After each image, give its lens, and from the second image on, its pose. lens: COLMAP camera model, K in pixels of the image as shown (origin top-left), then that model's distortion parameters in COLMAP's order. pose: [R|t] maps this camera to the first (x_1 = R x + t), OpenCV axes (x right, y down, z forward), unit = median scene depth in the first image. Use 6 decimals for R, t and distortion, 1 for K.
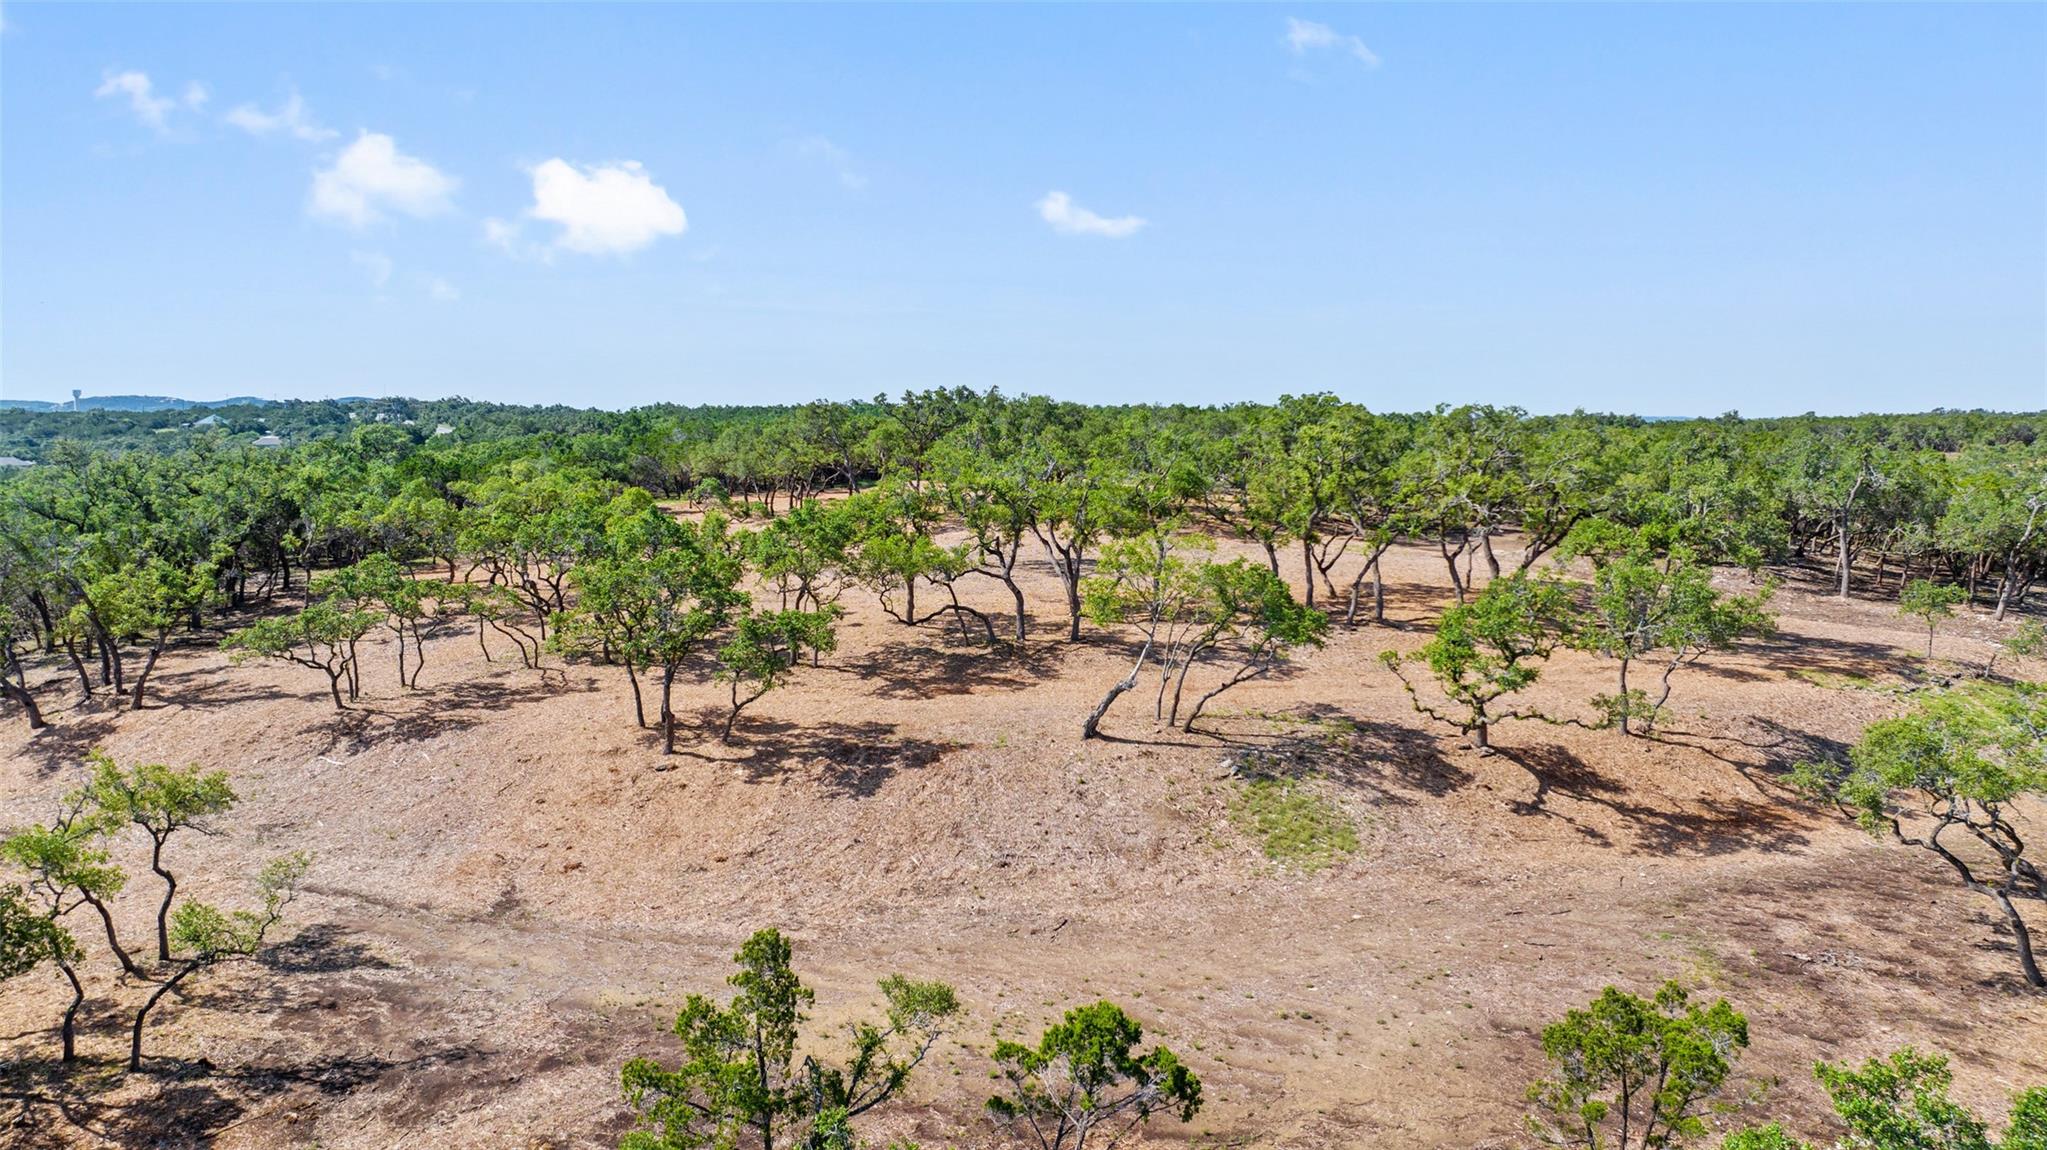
lens RADIAL K [[1532.2, 0, 1023.5], [0, 1532.2, 575.0], [0, 0, 1]] dist [-0.099170, 0.113021]
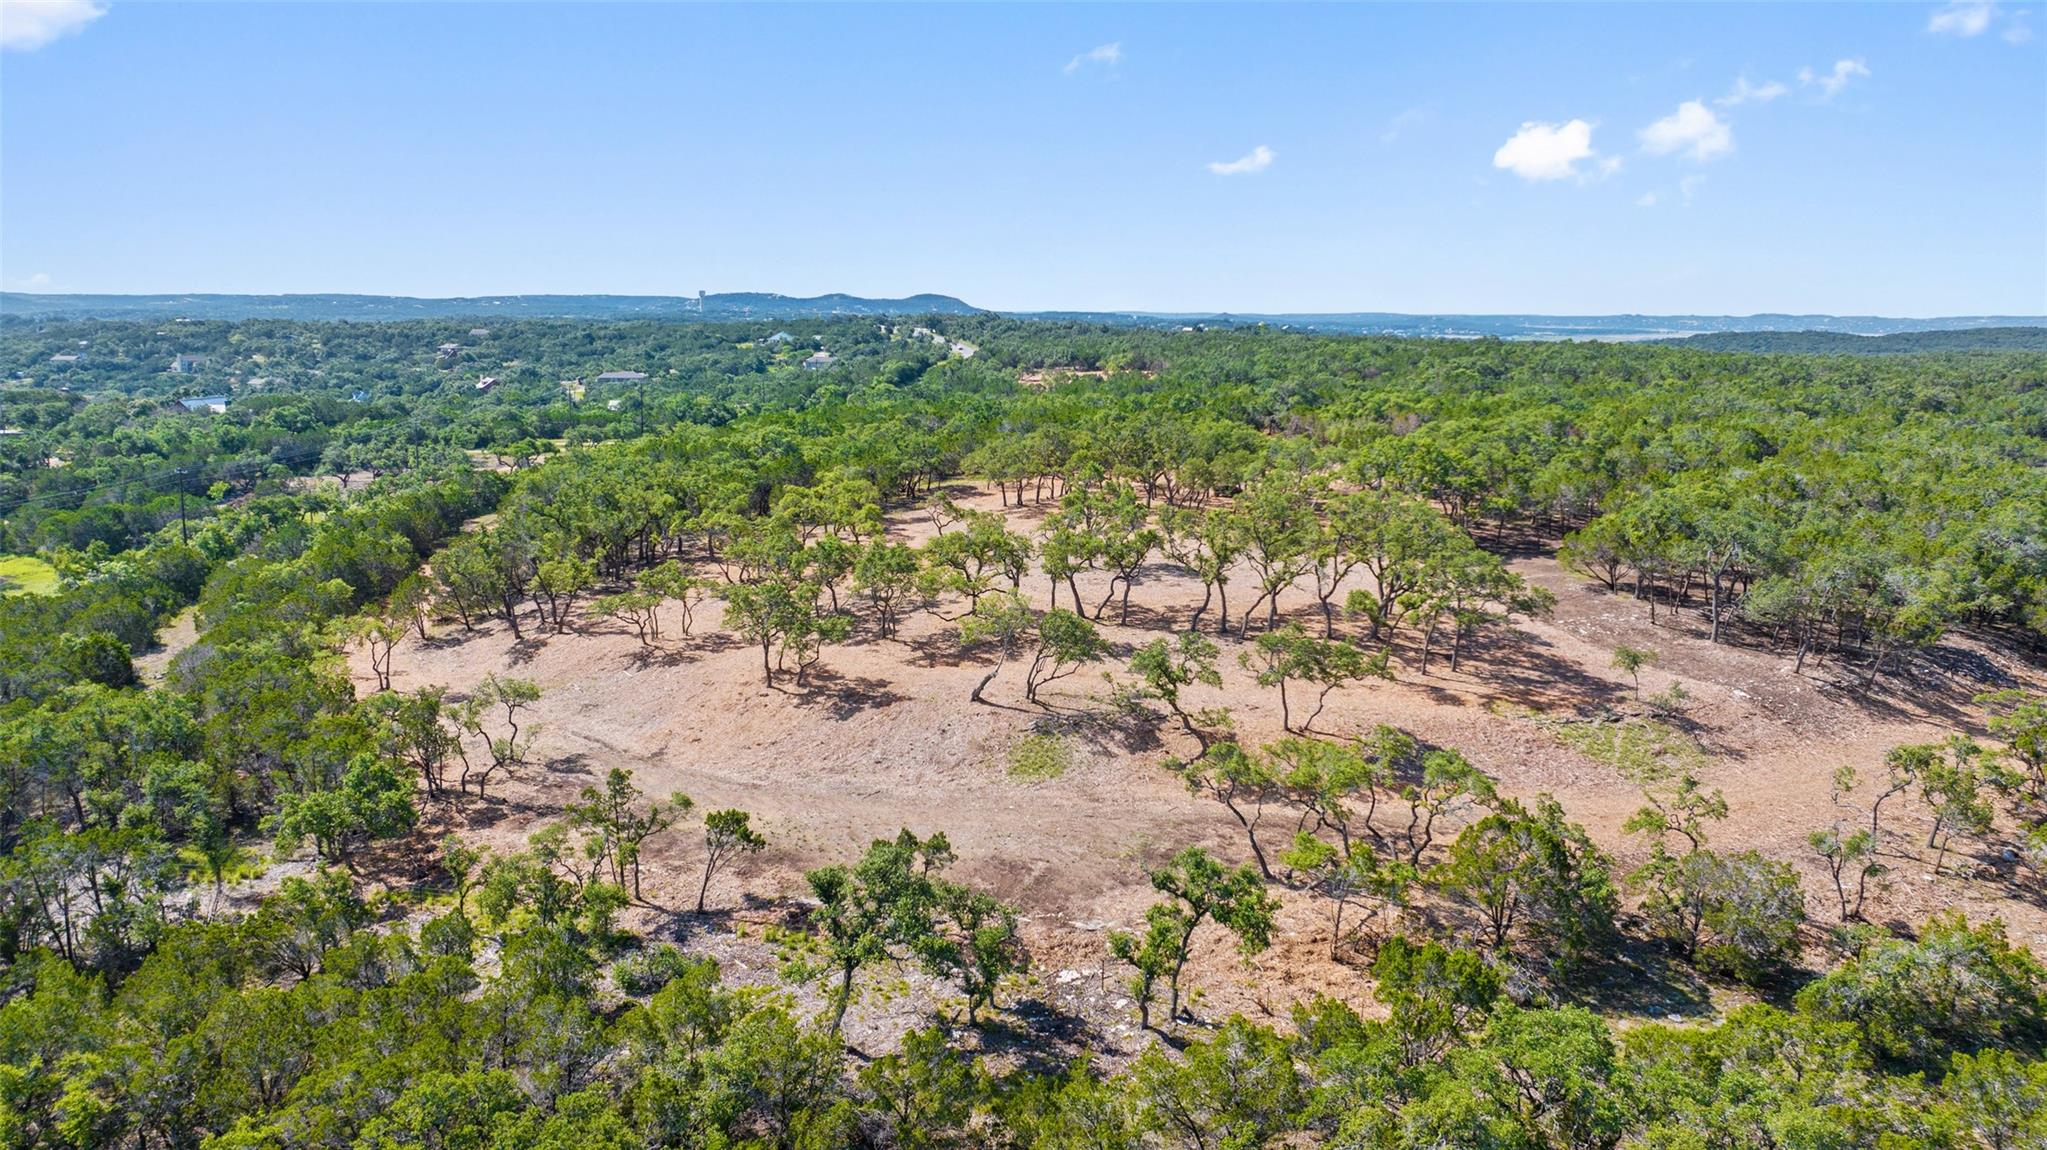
lens RADIAL K [[1532.2, 0, 1023.5], [0, 1532.2, 575.0], [0, 0, 1]] dist [-0.099170, 0.113021]
pose [[0.934552, 0.071023, -0.348667, 0.697515], [-0.046566, 0.995862, 0.078043, -0.181619], [0.352767, -0.056699, 0.933992, -0.653824]]
